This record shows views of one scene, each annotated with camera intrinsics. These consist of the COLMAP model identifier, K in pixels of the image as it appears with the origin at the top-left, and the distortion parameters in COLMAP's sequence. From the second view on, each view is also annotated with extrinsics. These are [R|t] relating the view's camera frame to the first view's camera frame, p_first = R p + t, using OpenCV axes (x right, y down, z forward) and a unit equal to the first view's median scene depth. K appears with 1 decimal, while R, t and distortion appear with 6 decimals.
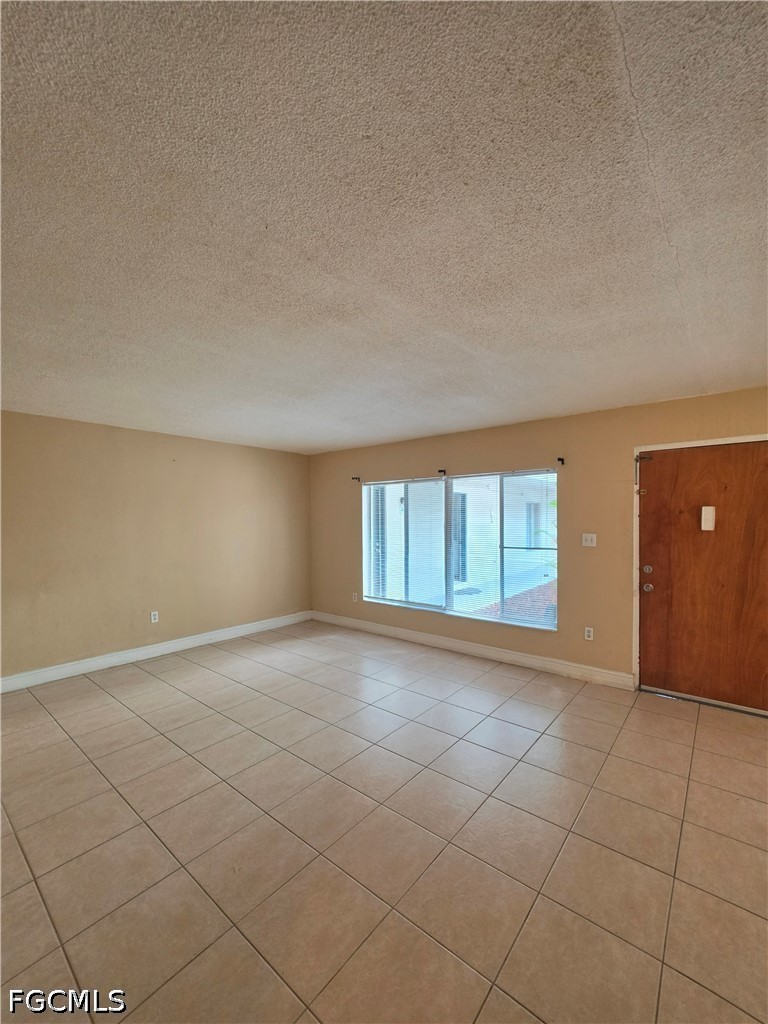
lens RADIAL K [[408.3, 0, 399.8], [0, 408.3, 526.7], [0, 0, 1]] dist [-0.000817, 0.000297]
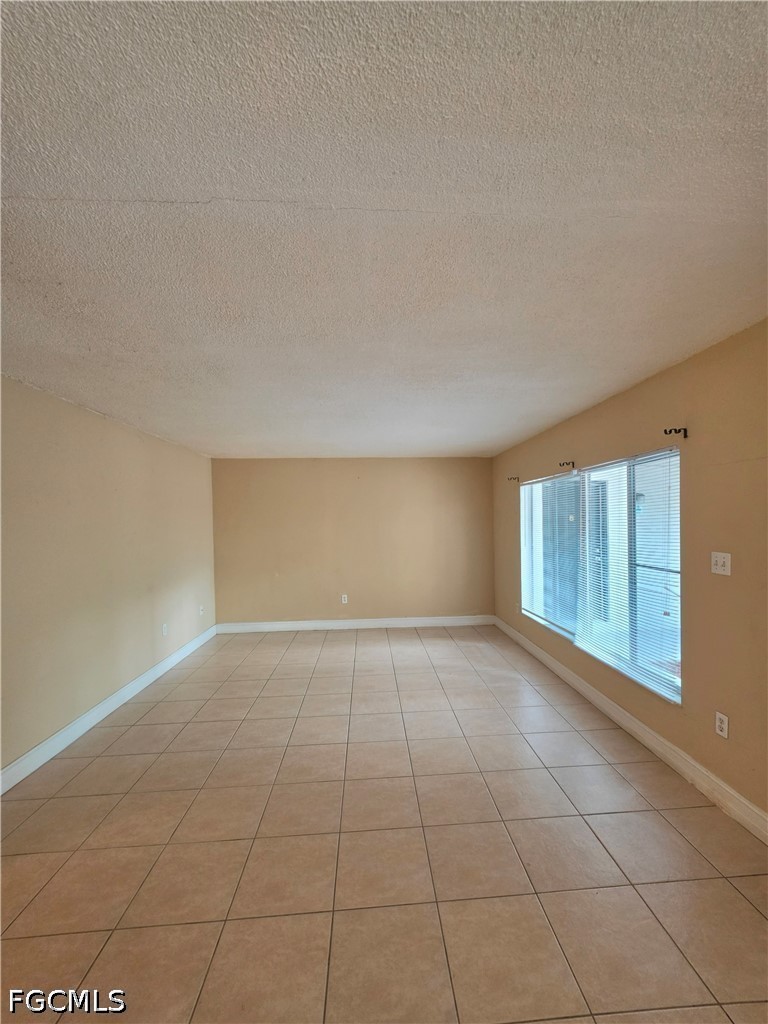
lens RADIAL K [[408.3, 0, 399.8], [0, 408.3, 526.7], [0, 0, 1]] dist [-0.000817, 0.000297]
pose [[0.686929, 0.003756, -0.726714, 0.482066], [-0.000712, 0.999990, 0.004495, -0.018039], [0.726724, -0.002570, 0.686925, 0.229293]]
